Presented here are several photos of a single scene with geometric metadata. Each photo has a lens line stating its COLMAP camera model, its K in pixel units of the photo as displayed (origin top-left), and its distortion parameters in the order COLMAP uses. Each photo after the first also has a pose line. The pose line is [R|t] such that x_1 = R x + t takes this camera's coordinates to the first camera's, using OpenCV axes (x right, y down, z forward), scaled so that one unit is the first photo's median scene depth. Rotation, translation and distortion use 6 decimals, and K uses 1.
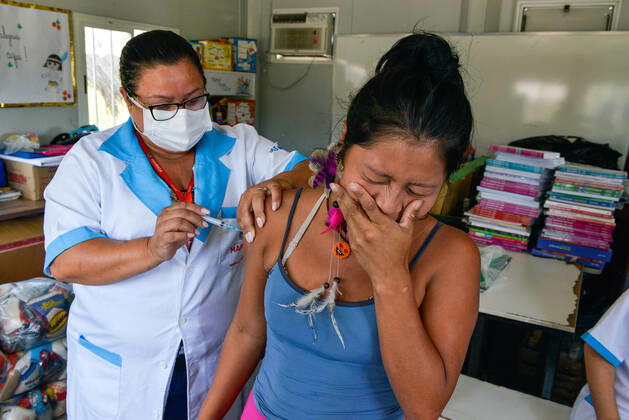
lens RADIAL K [[510.2, 0, 314.5], [0, 510.2, 210.0], [0, 0, 1]] dist [-0.013855, -0.008406]
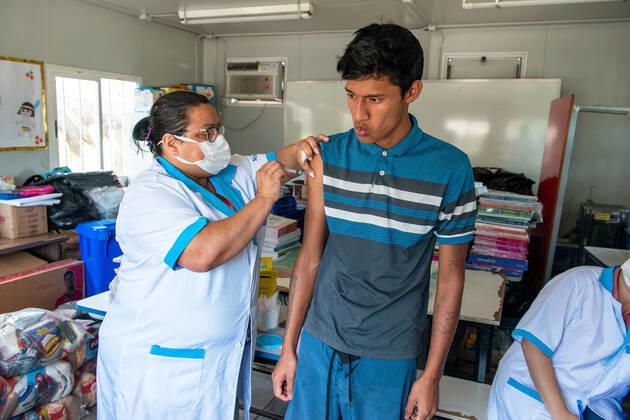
lens RADIAL K [[511.0, 0, 315.0], [0, 511.0, 210.0], [0, 0, 1]] dist [-0.013855, -0.008406]
pose [[0.992952, -0.030140, 0.114617, -0.044128], [0.037770, 0.997171, -0.064990, 0.014113], [-0.112334, 0.068861, 0.991282, -0.127274]]
